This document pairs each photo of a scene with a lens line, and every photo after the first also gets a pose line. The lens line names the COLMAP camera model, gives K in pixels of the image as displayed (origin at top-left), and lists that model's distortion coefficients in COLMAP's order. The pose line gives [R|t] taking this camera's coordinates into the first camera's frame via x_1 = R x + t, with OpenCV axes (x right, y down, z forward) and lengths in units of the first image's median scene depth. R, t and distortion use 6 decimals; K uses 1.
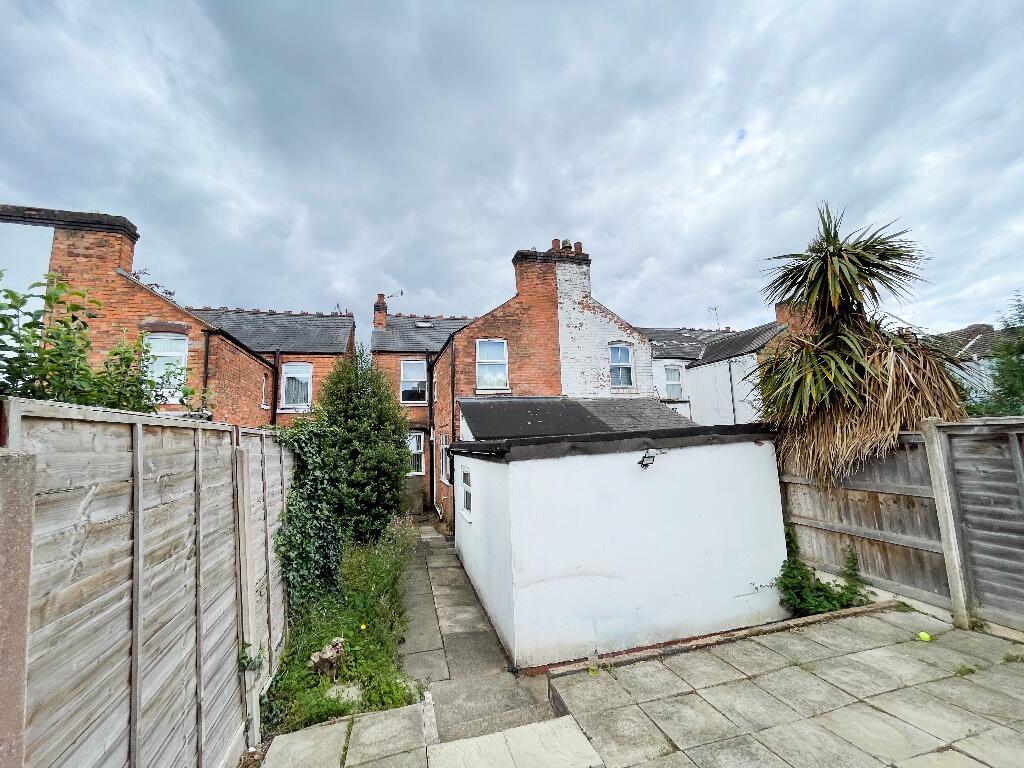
lens RADIAL K [[410.0, 0, 510.4], [0, 410.0, 382.0], [0, 0, 1]] dist [-0.008150, -0.000159]
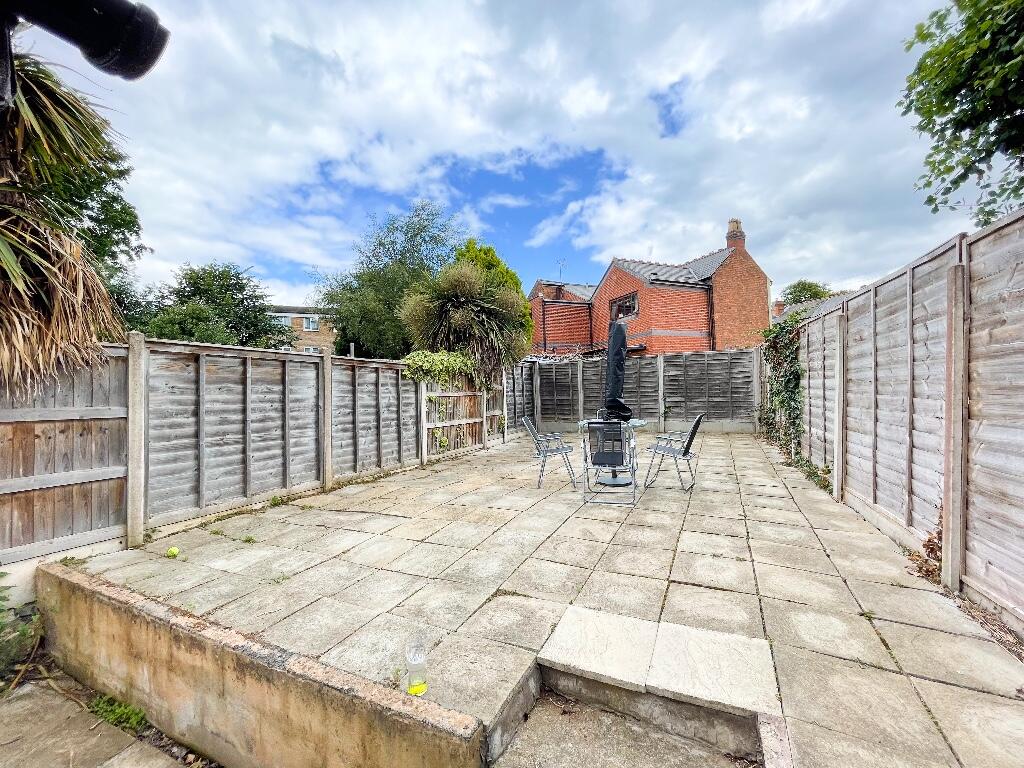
lens RADIAL K [[410.0, 0, 510.4], [0, 410.0, 382.0], [0, 0, 1]] dist [-0.008150, -0.000159]
pose [[-0.735186, 0.083492, 0.672704, -0.234842], [-0.030608, 0.987285, -0.155986, 0.354088], [-0.677174, -0.135269, -0.723282, 1.190520]]
